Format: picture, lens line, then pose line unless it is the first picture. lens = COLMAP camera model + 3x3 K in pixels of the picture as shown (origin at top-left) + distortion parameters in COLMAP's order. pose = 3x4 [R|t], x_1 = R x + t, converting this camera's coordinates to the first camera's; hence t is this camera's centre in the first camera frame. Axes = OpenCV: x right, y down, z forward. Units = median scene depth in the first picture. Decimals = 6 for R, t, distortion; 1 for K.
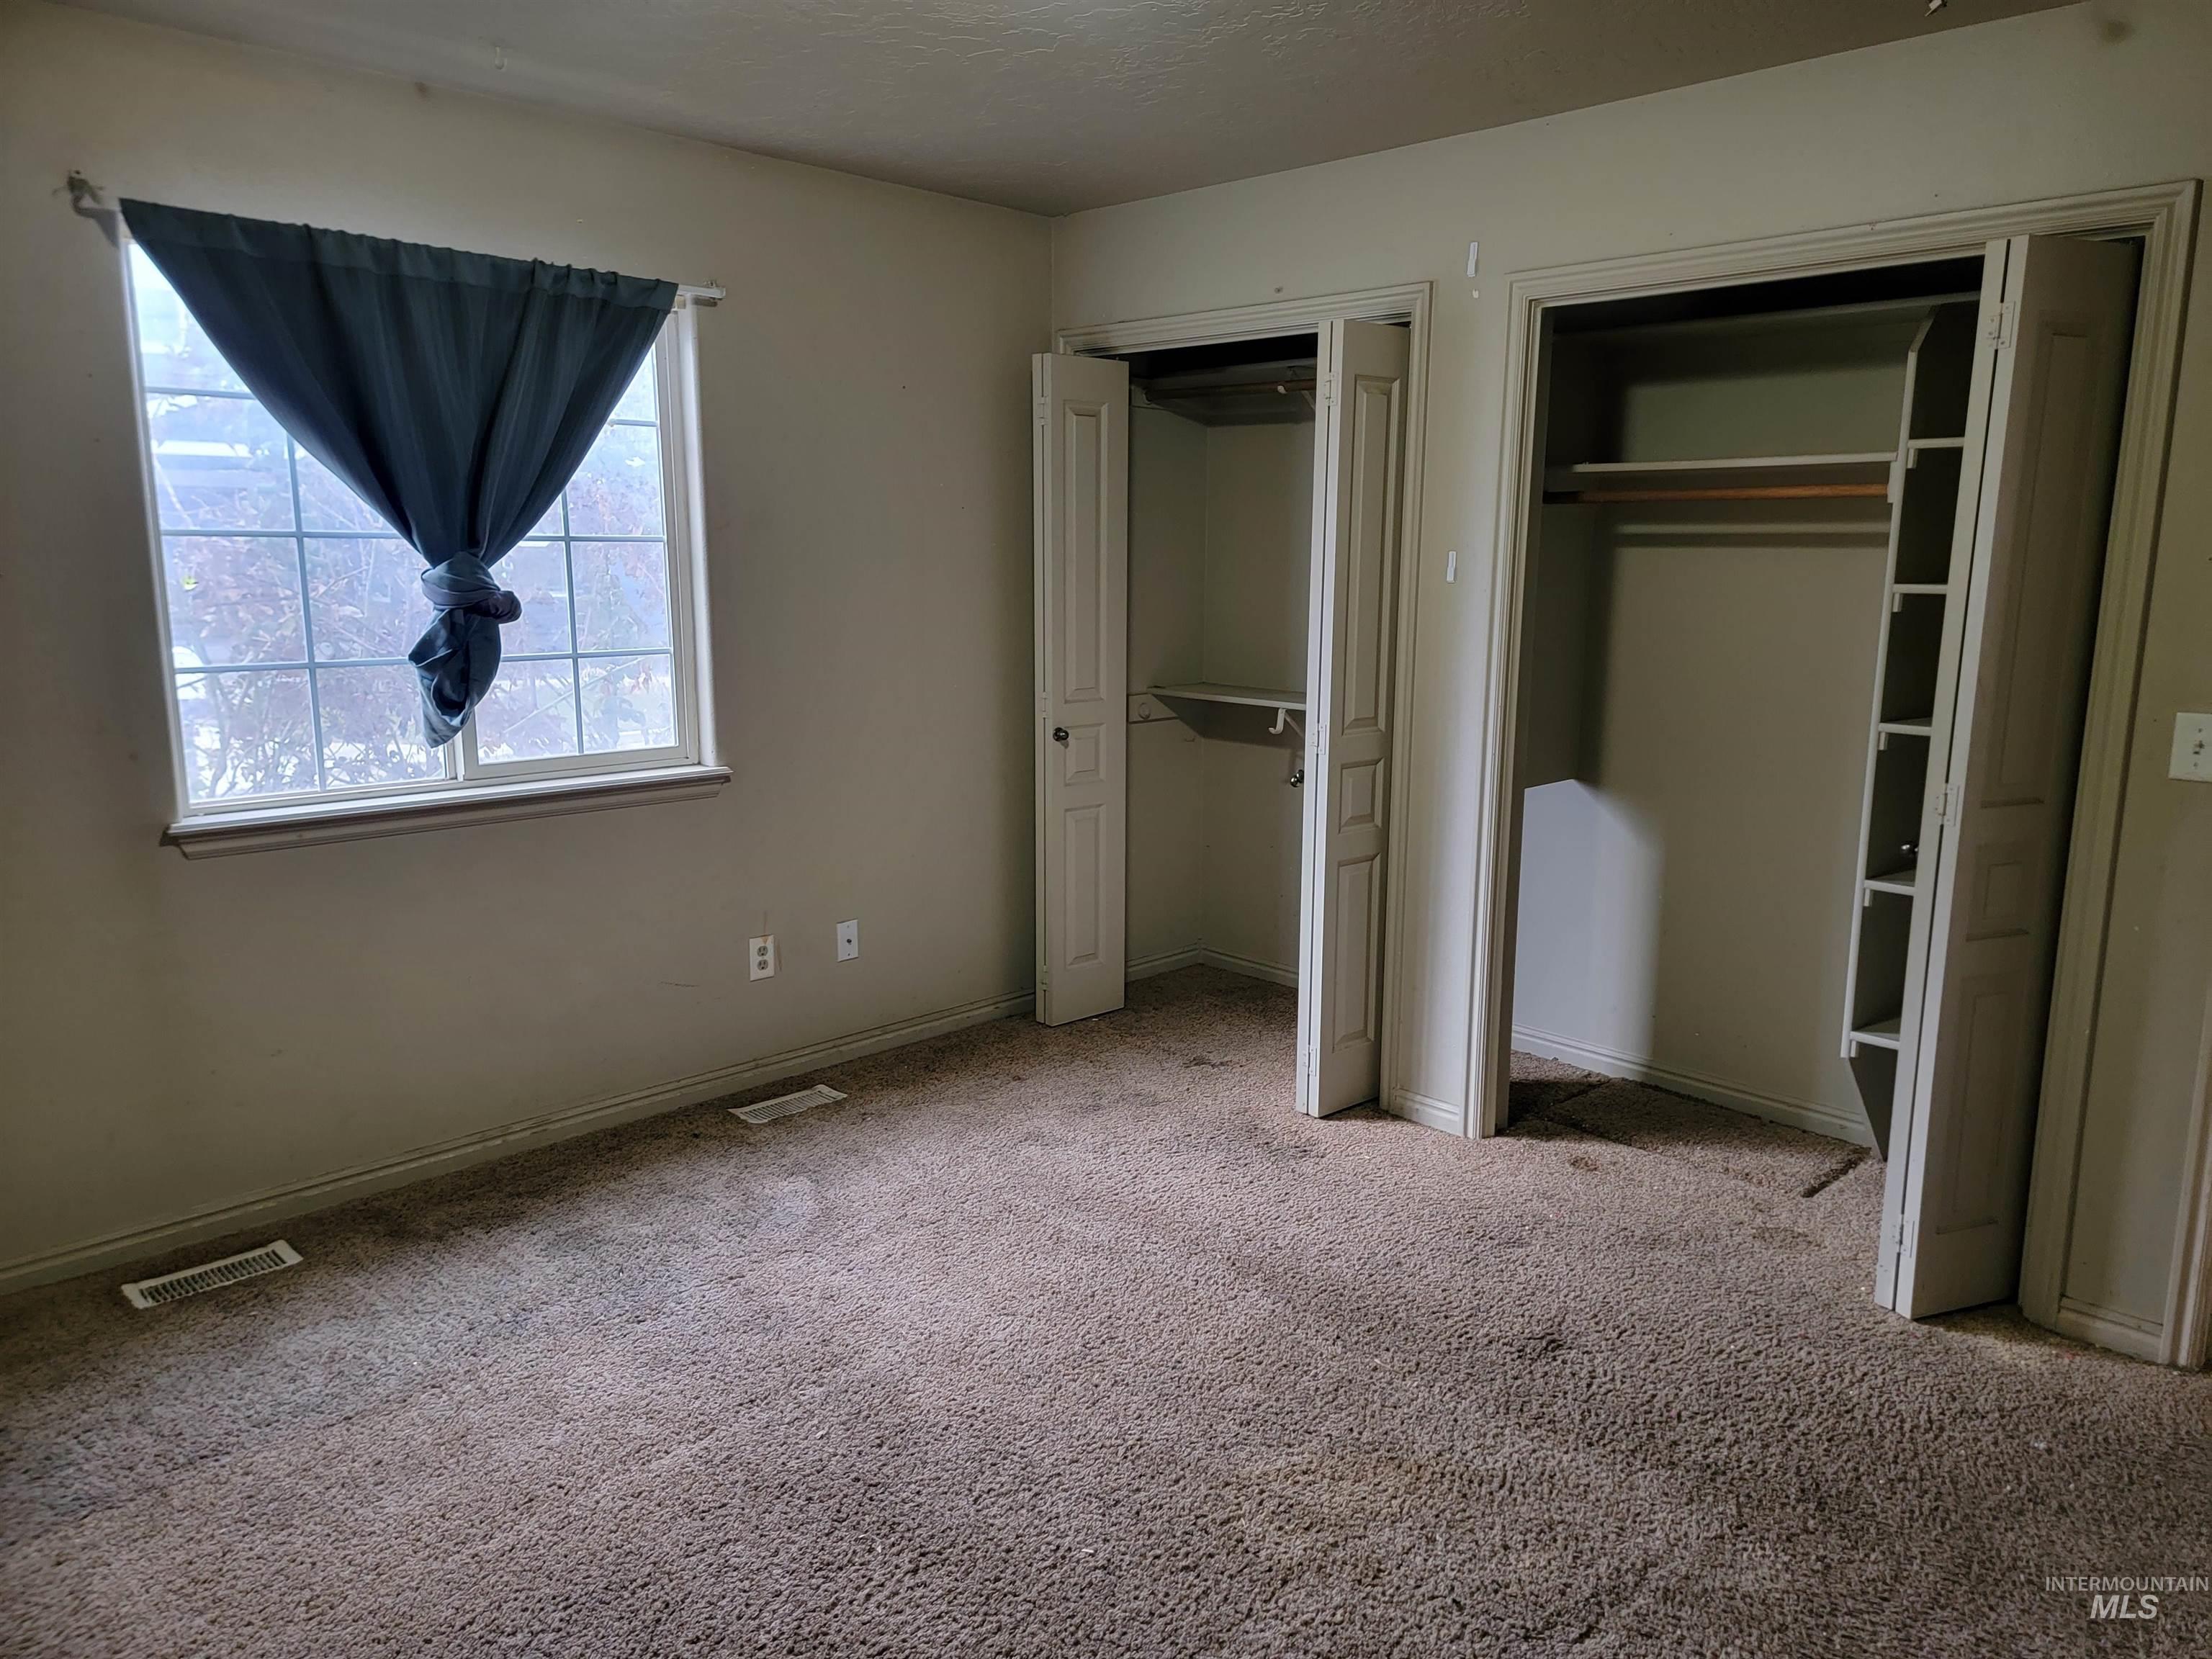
lens RADIAL K [[1536.5, 0, 1149.7], [0, 1536.5, 828.3], [0, 0, 1]] dist [0.080236, -0.081761]
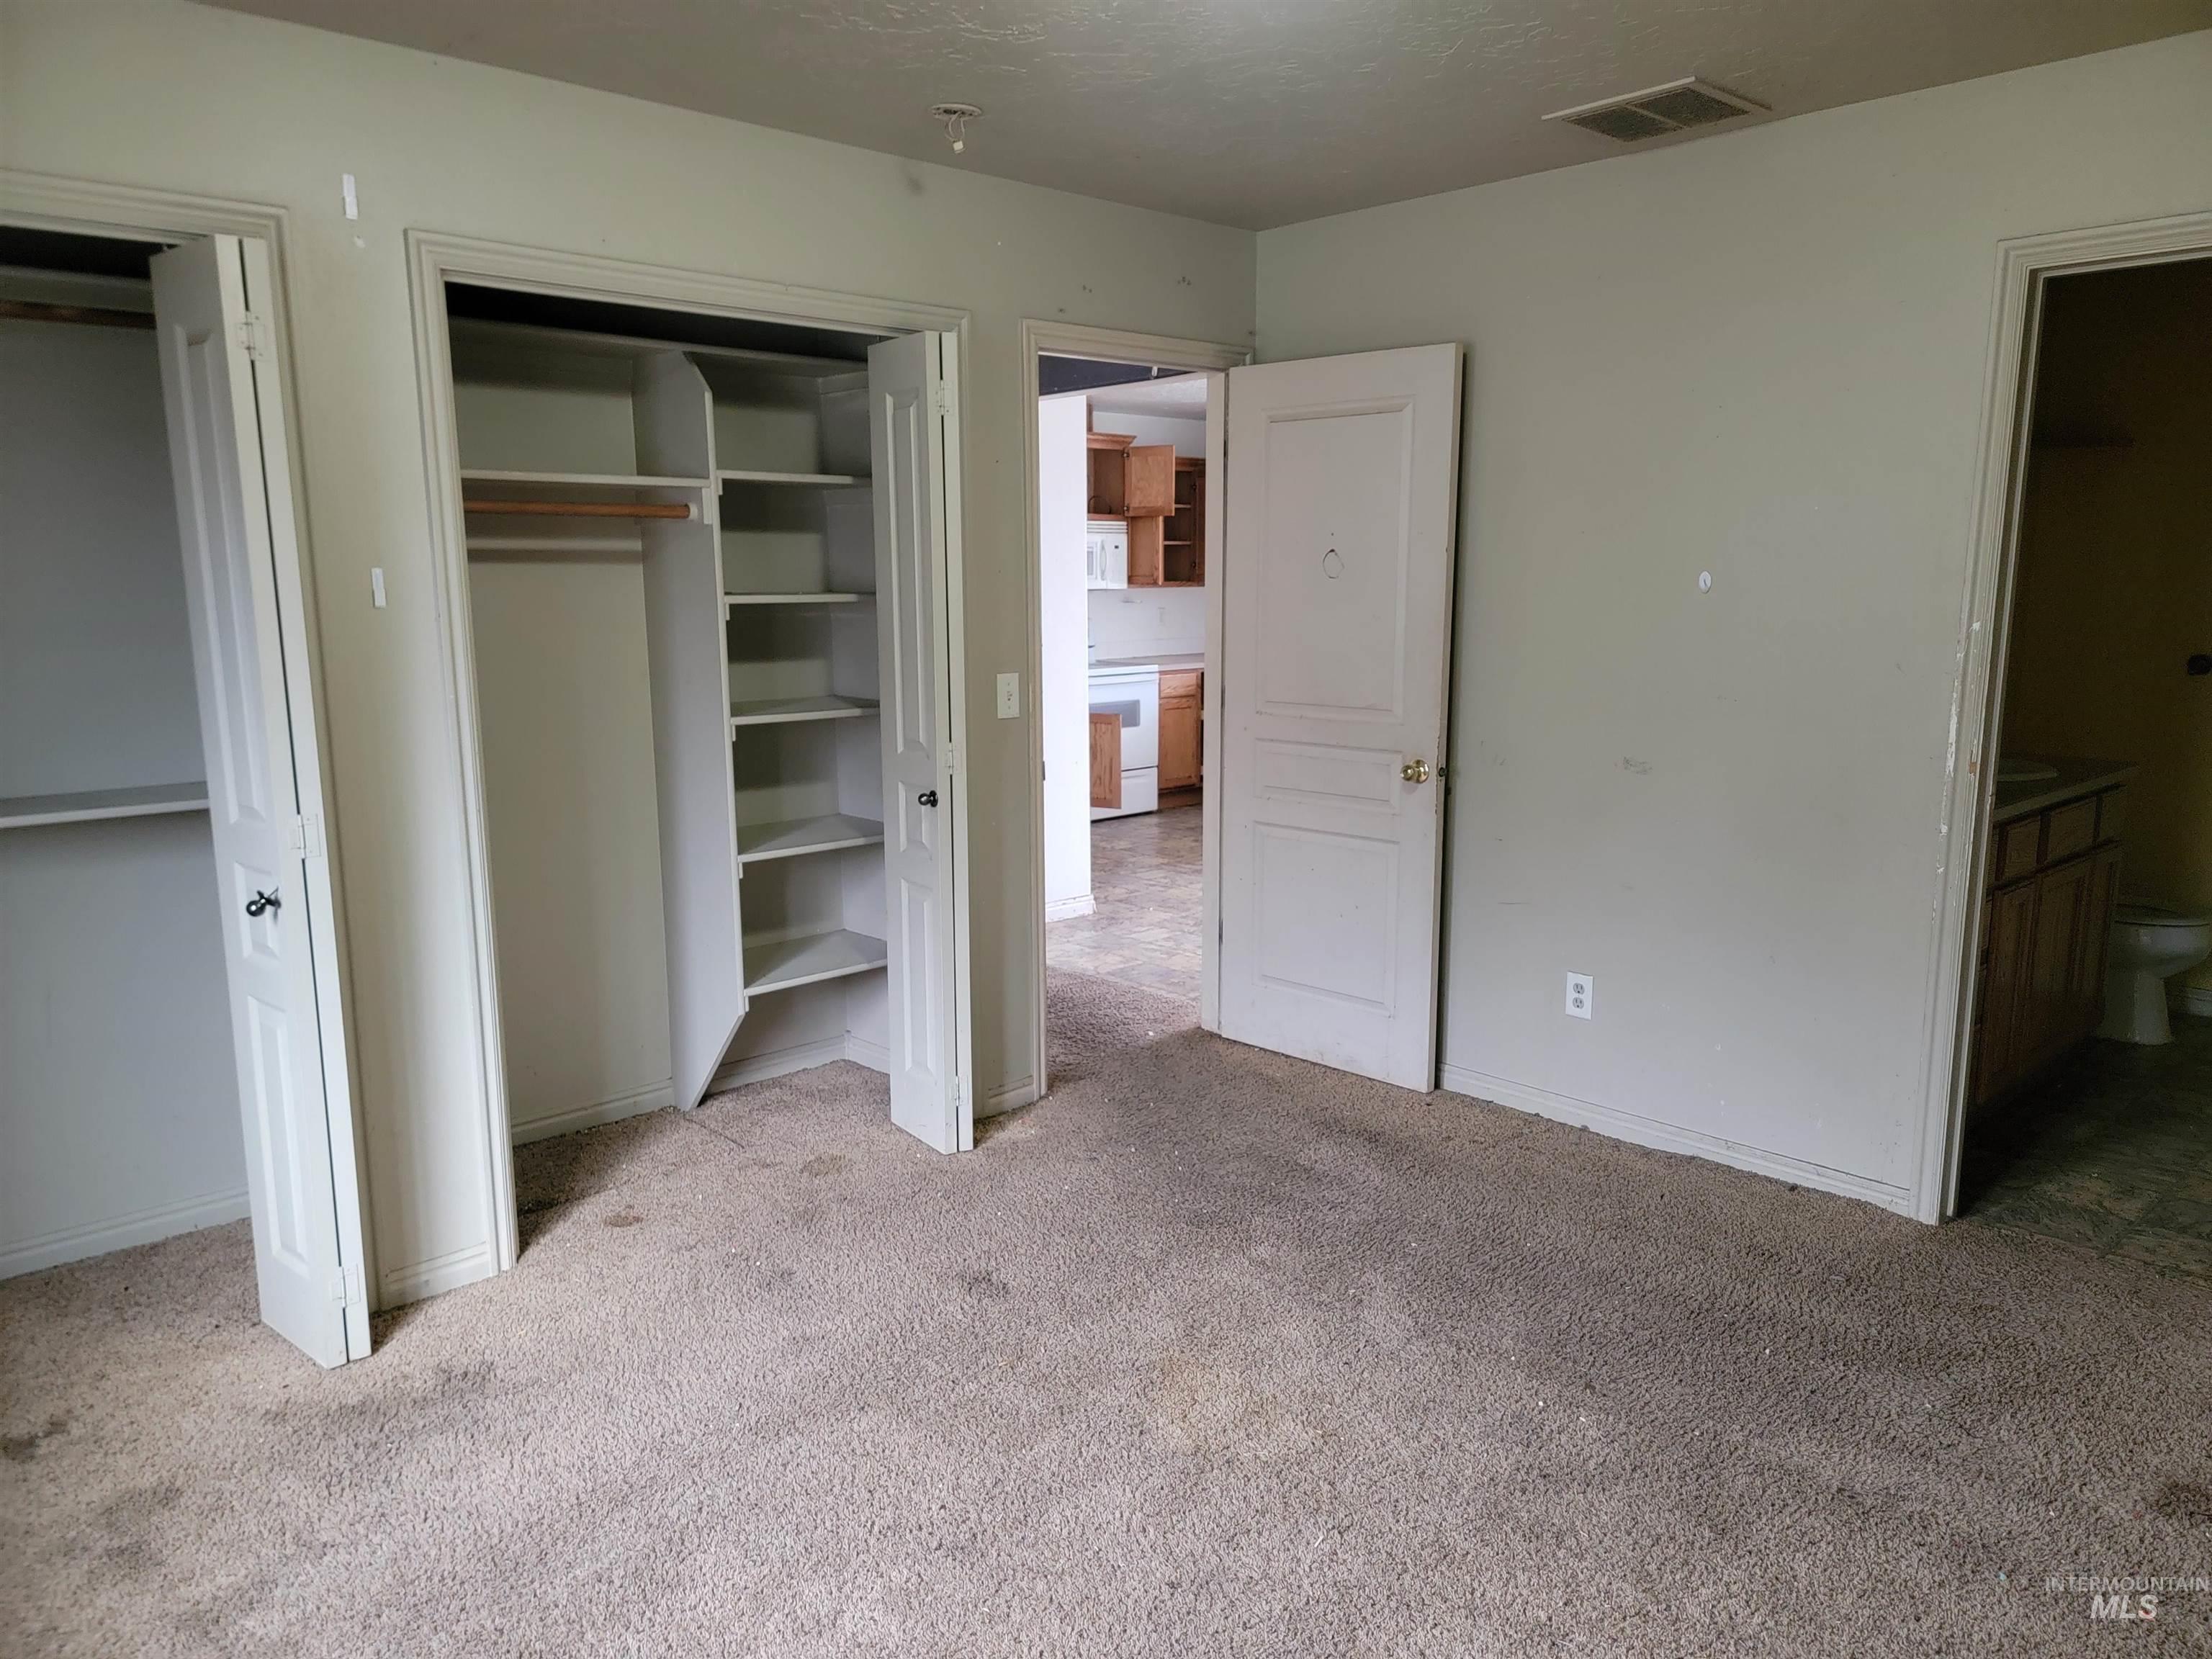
lens RADIAL K [[1536.5, 0, 1149.7], [0, 1536.5, 828.3], [0, 0, 1]] dist [0.080236, -0.081761]
pose [[0.005379, -0.175309, 0.984499, -0.643643], [0.183314, 0.968002, 0.171370, -0.123827], [-0.983040, 0.179551, 0.037344, 0.654041]]
